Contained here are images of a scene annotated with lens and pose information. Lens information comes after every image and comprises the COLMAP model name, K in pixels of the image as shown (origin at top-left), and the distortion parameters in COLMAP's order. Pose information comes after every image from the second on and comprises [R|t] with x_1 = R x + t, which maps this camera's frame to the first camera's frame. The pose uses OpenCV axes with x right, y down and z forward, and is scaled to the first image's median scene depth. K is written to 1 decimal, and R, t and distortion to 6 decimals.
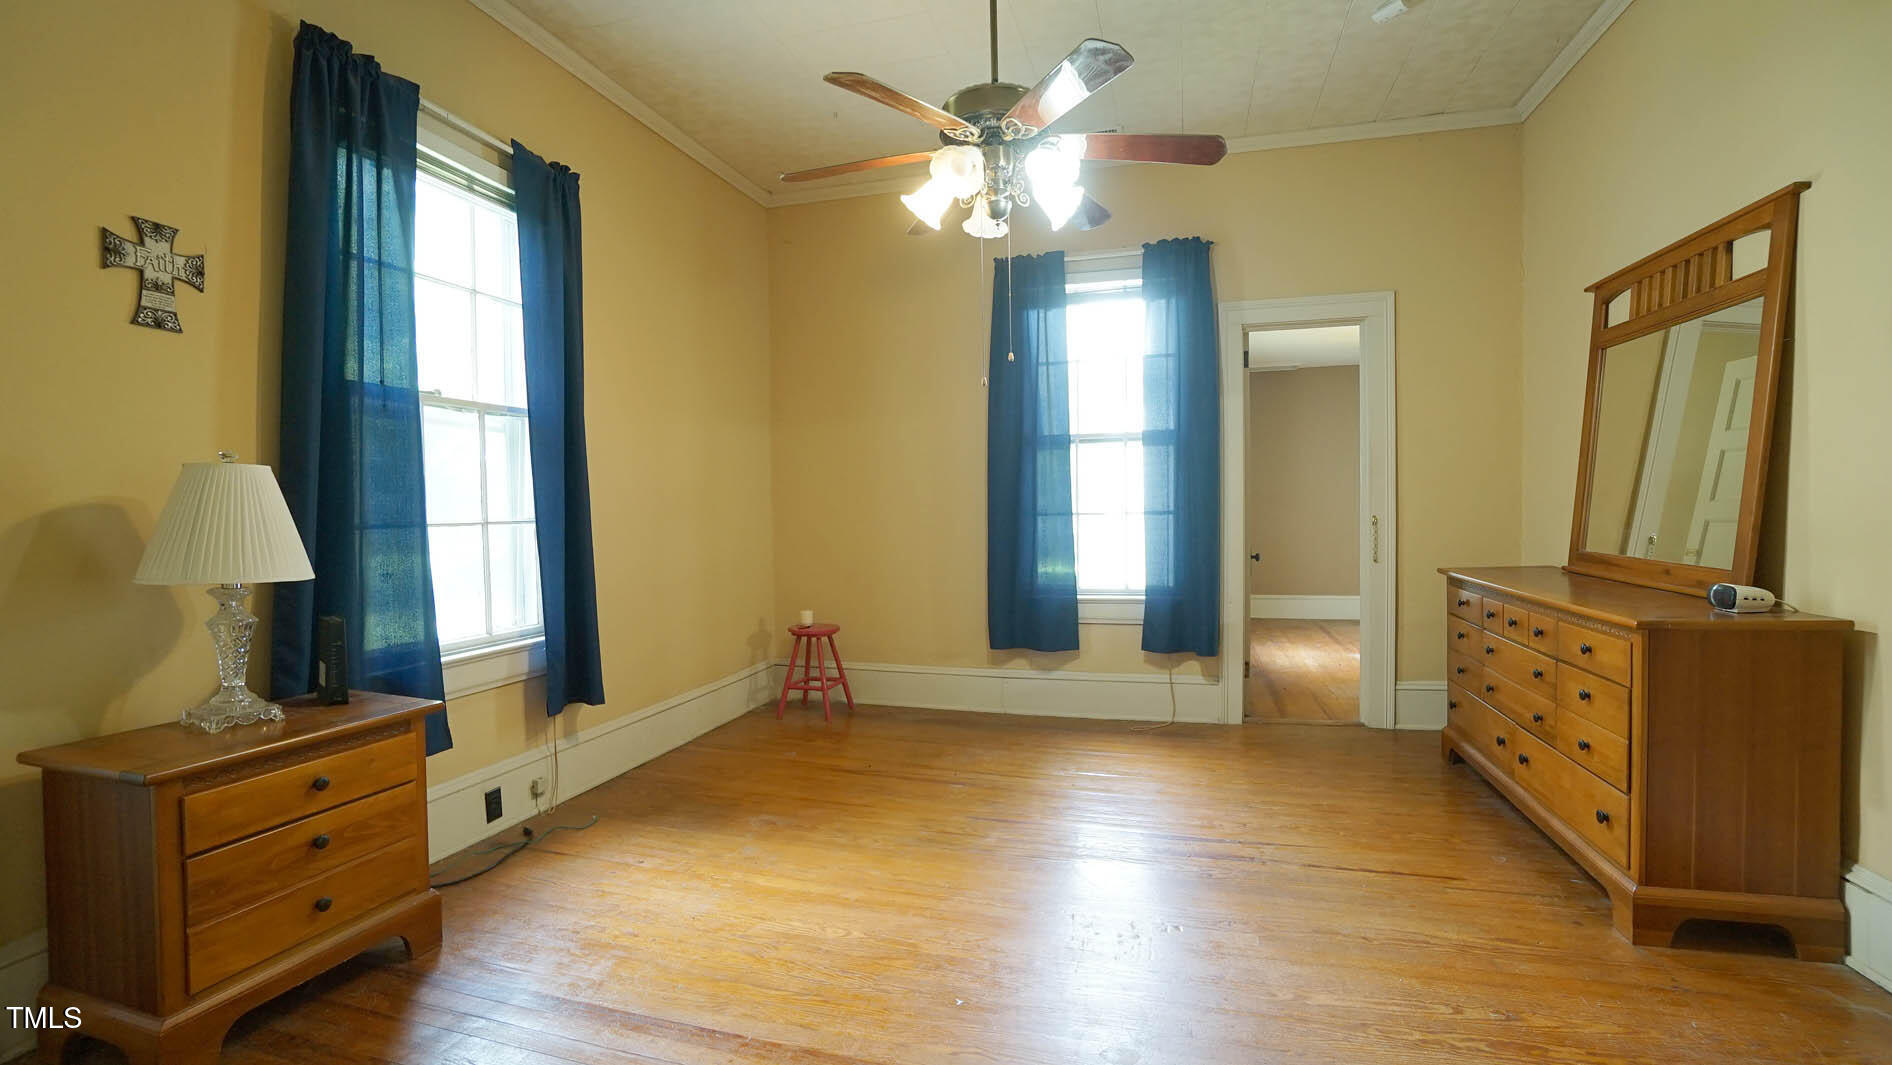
lens RADIAL K [[831.3, 0, 944.1], [0, 831.3, 535.9], [0, 0, 1]] dist [-0.052363, 0.016908]
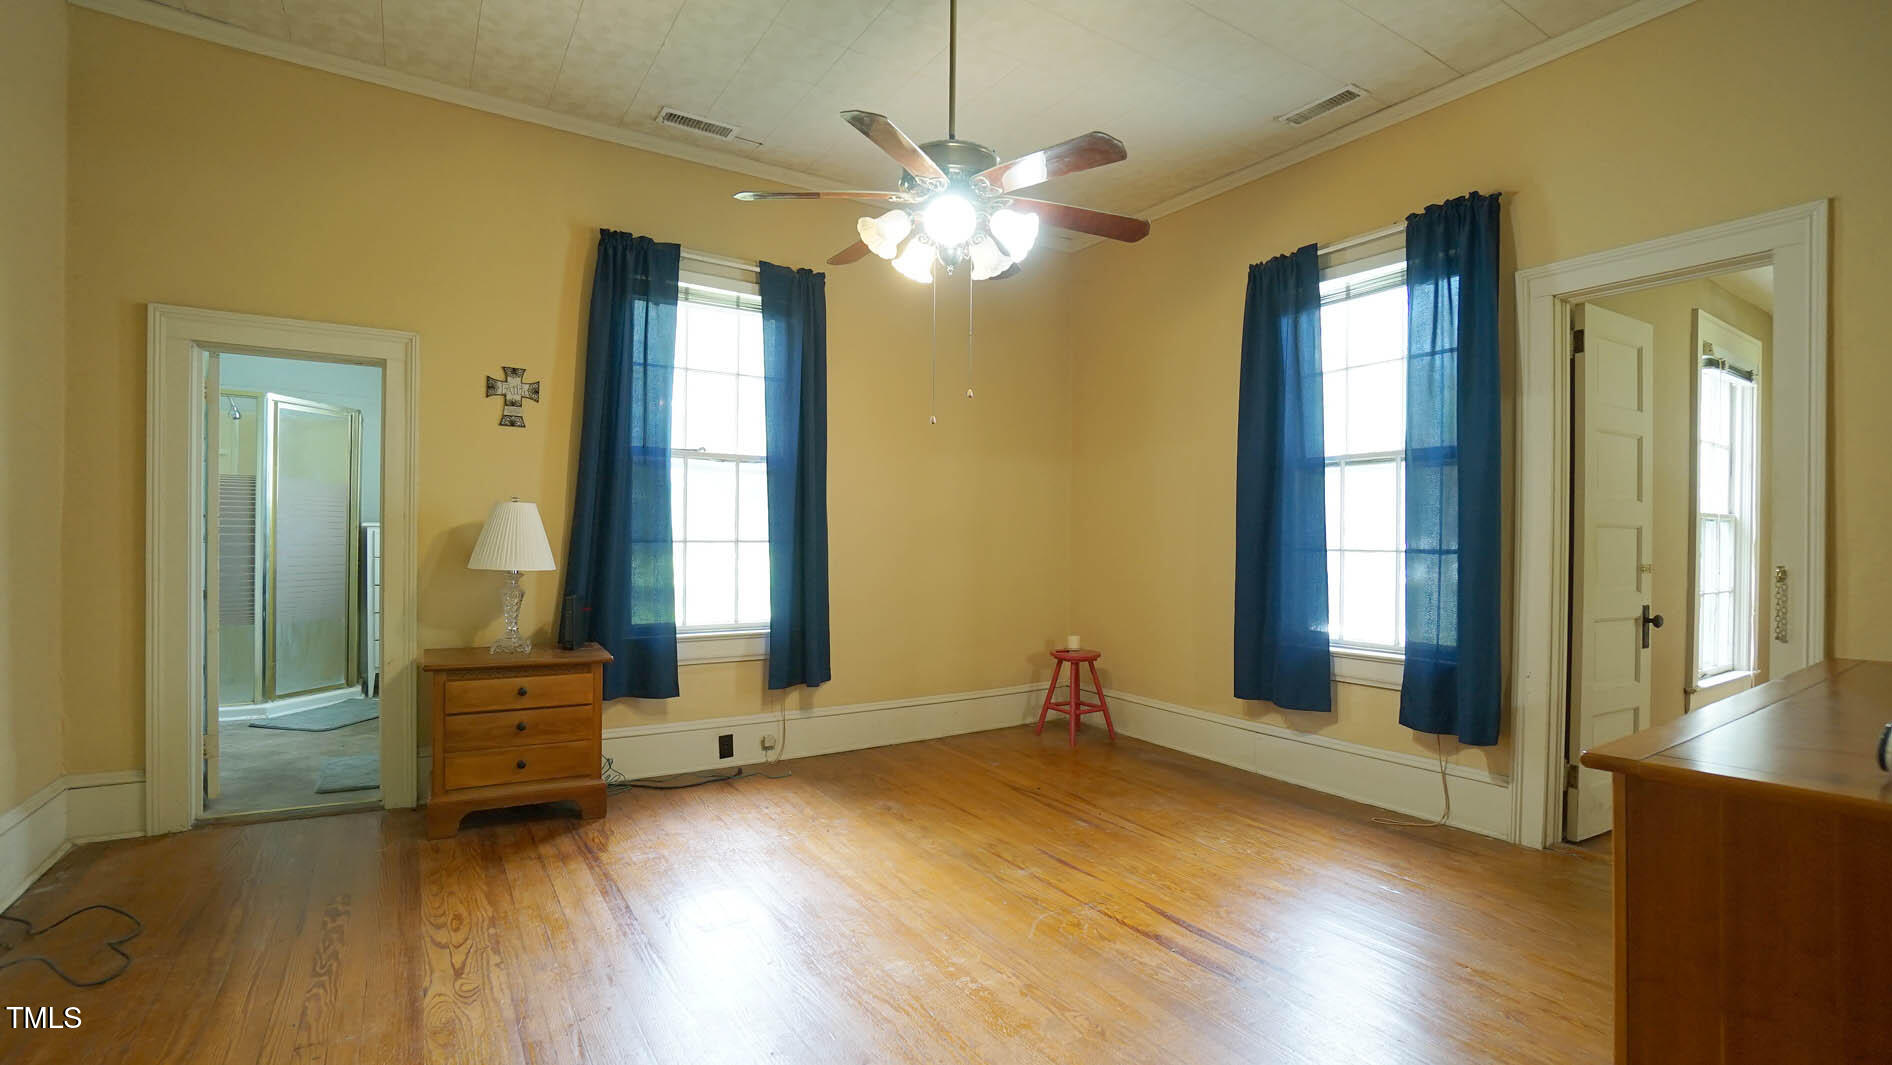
lens RADIAL K [[831.3, 0, 913.0], [0, 831.3, 529.8], [0, 0, 1]] dist [-0.052363, 0.016908]
pose [[0.752168, 0.017055, -0.658751, 0.500504], [-0.041361, 0.998916, -0.021364, -0.014734], [0.657673, 0.043316, 0.752058, 0.122706]]
